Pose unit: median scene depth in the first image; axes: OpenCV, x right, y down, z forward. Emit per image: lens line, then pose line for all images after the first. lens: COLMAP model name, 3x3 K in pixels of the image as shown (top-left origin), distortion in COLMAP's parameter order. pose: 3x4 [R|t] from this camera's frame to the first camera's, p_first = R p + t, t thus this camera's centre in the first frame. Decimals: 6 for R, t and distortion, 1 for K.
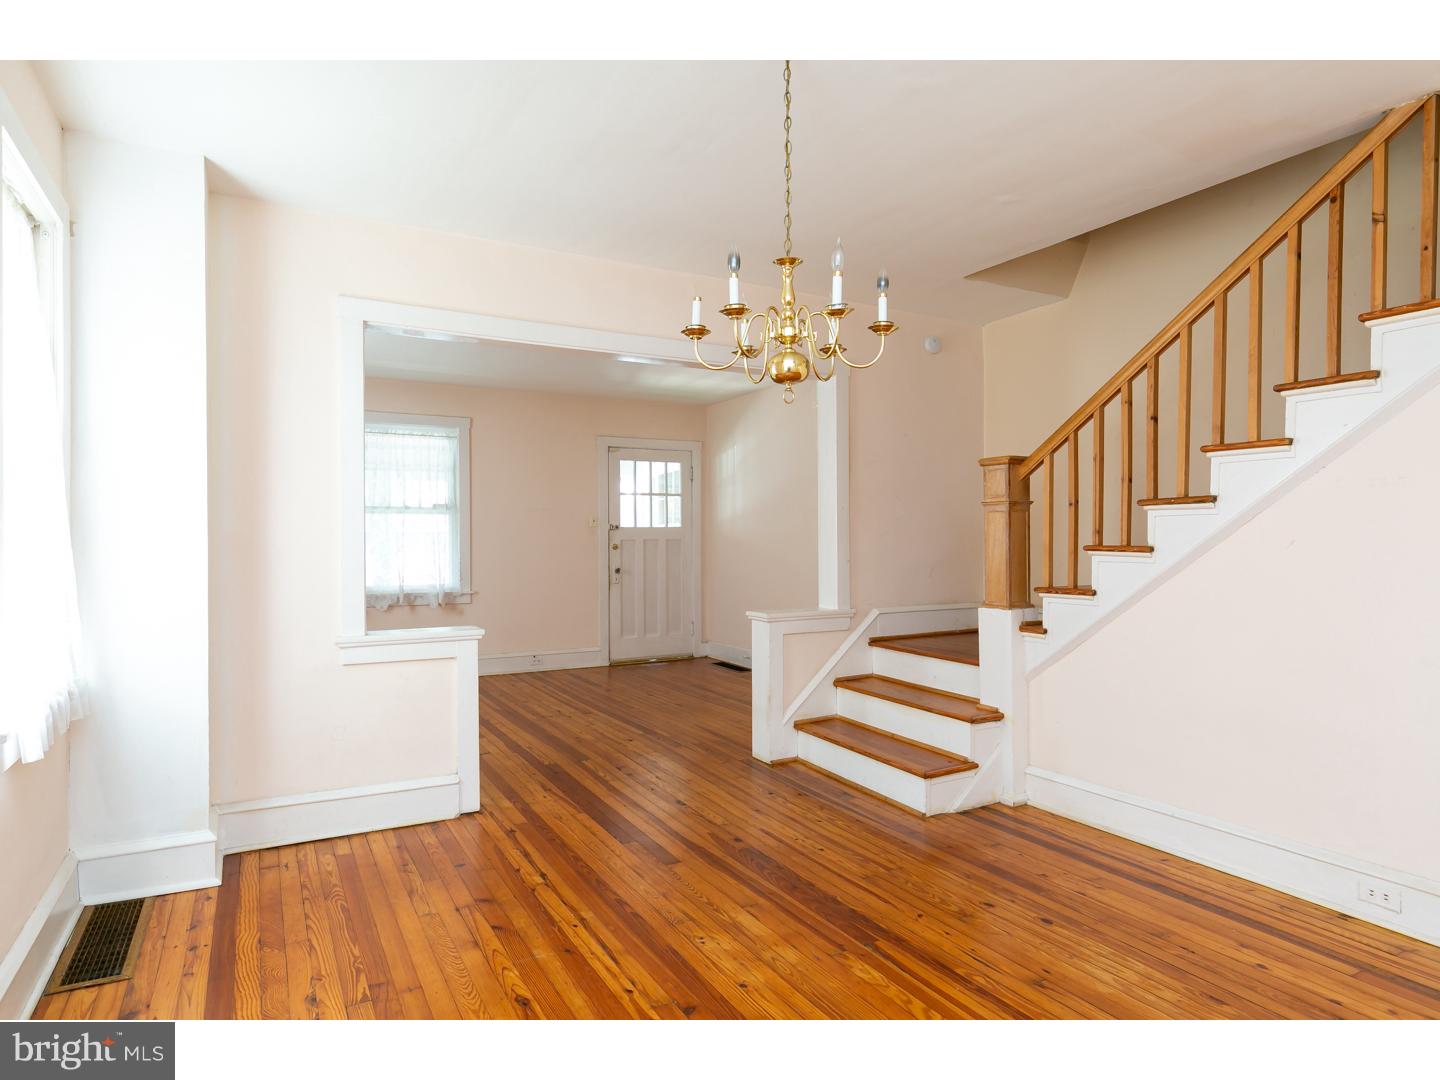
lens RADIAL K [[835.6, 0, 724.6], [0, 835.6, 543.9], [0, 0, 1]] dist [0.005631, -0.000919]
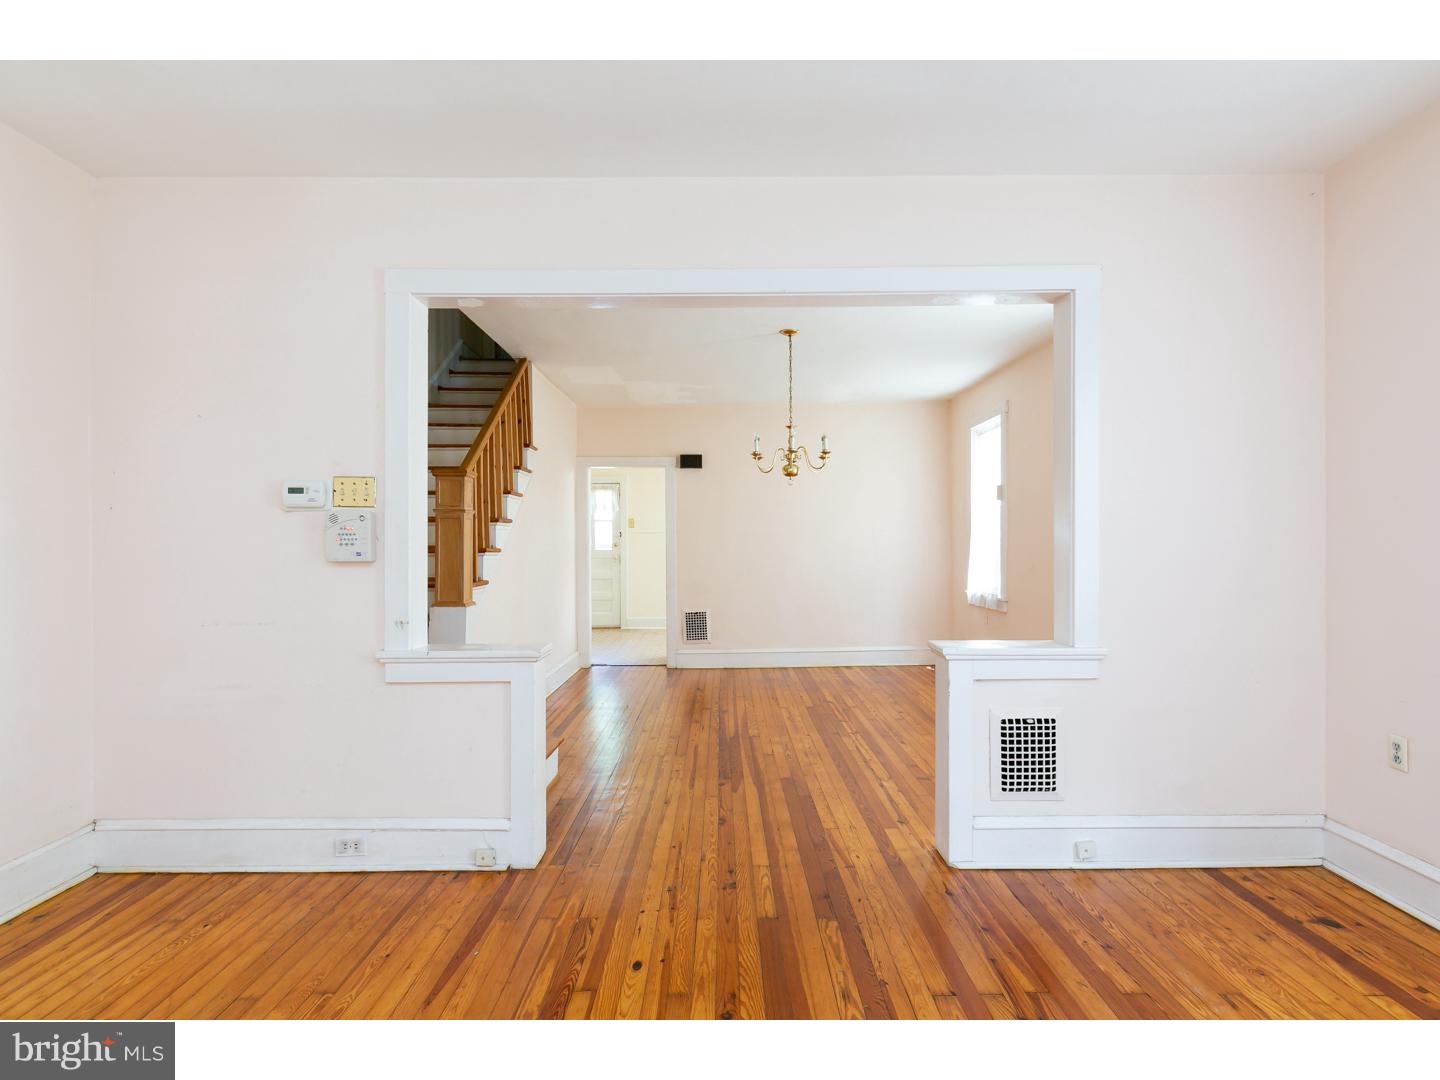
lens RADIAL K [[785.4, 0, 732.8], [0, 785.4, 547.9], [0, 0, 1]] dist [0.002495, 0.002138]
pose [[-0.881986, 0.005560, 0.471244, -0.229824], [0.012581, 0.999852, 0.011751, -0.003302], [-0.471108, 0.016293, -0.881925, 0.845311]]
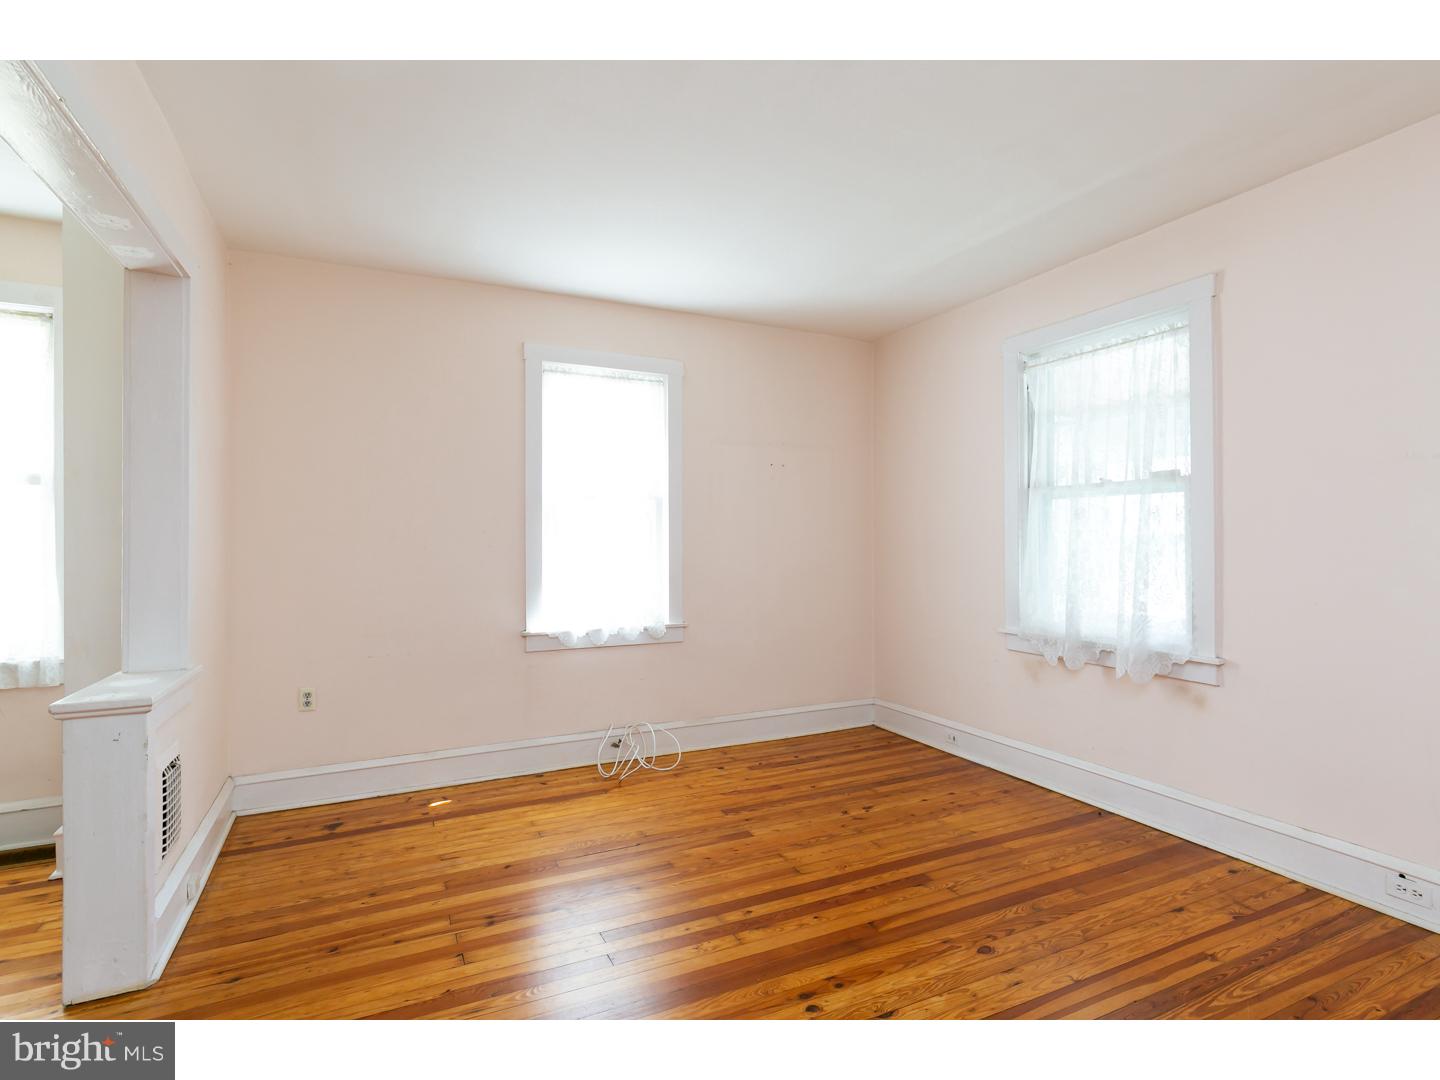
lens RADIAL K [[707.9, 0, 731.7], [0, 707.9, 546.7], [0, 0, 1]] dist [0.003479, 0.001462]
pose [[-0.026189, 0.012614, -0.999577, 0.077459], [-0.003312, 0.999914, 0.012705, -0.007007], [0.999652, 0.003643, -0.026145, 0.696096]]
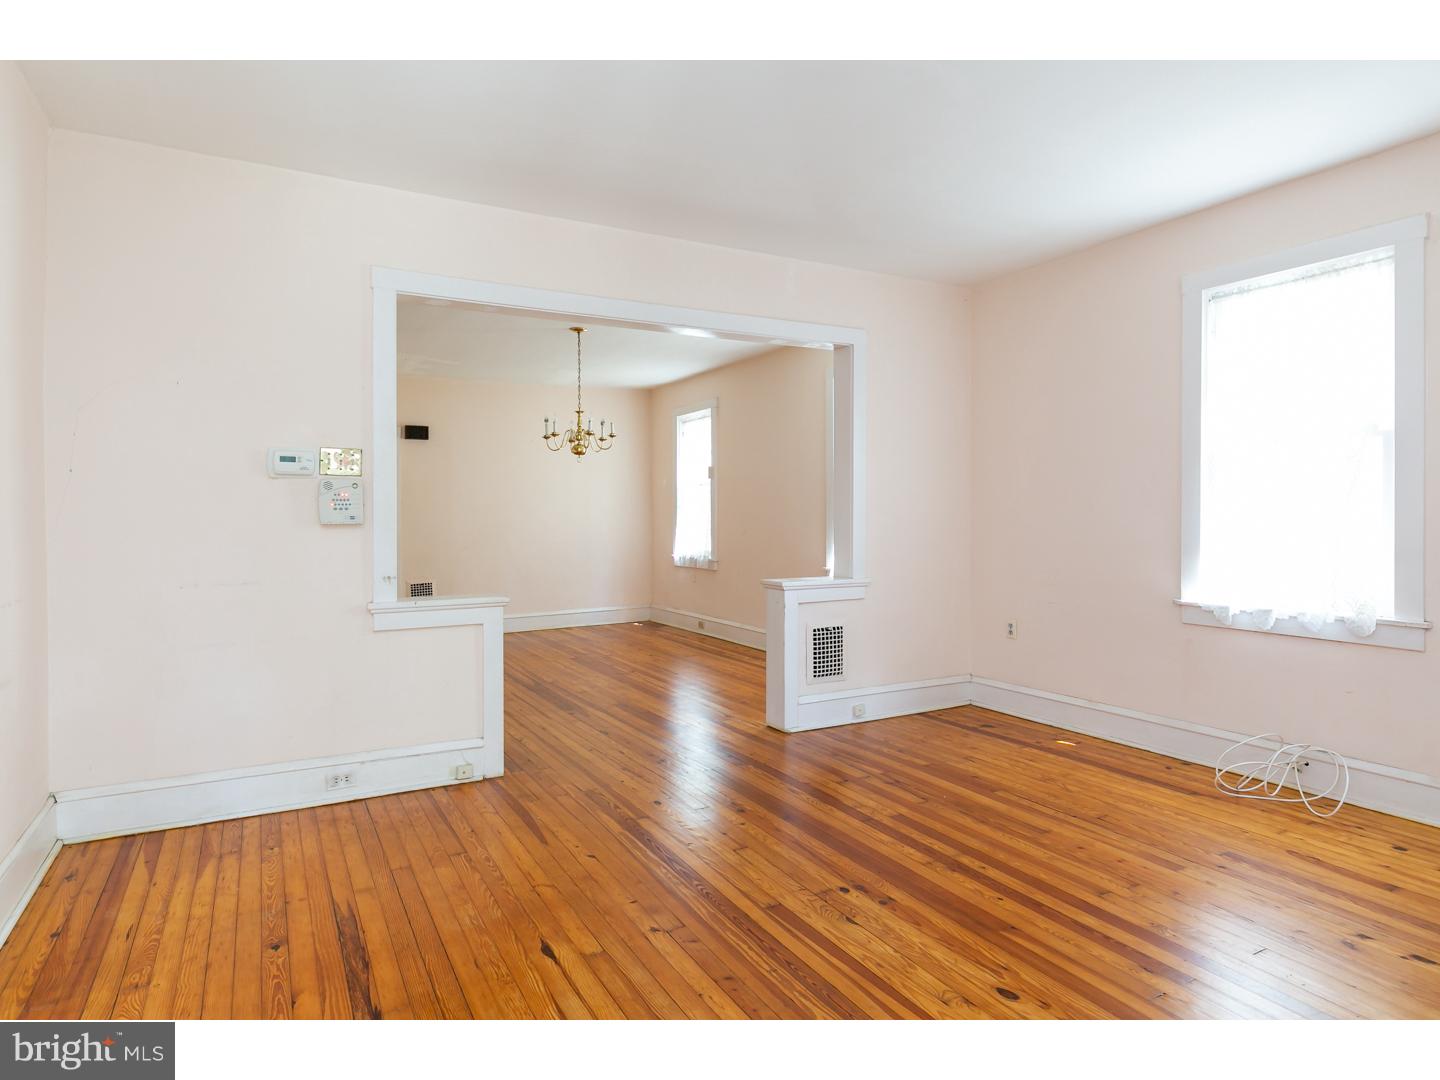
lens RADIAL K [[846.5, 0, 711.3], [0, 846.5, 529.4], [0, 0, 1]] dist [0.015251, -0.004758]
pose [[-0.999788, 0.010156, -0.017898, -0.094619], [0.009741, 0.999685, 0.023145, -0.000821], [0.018127, 0.022965, -0.999572, 1.036346]]
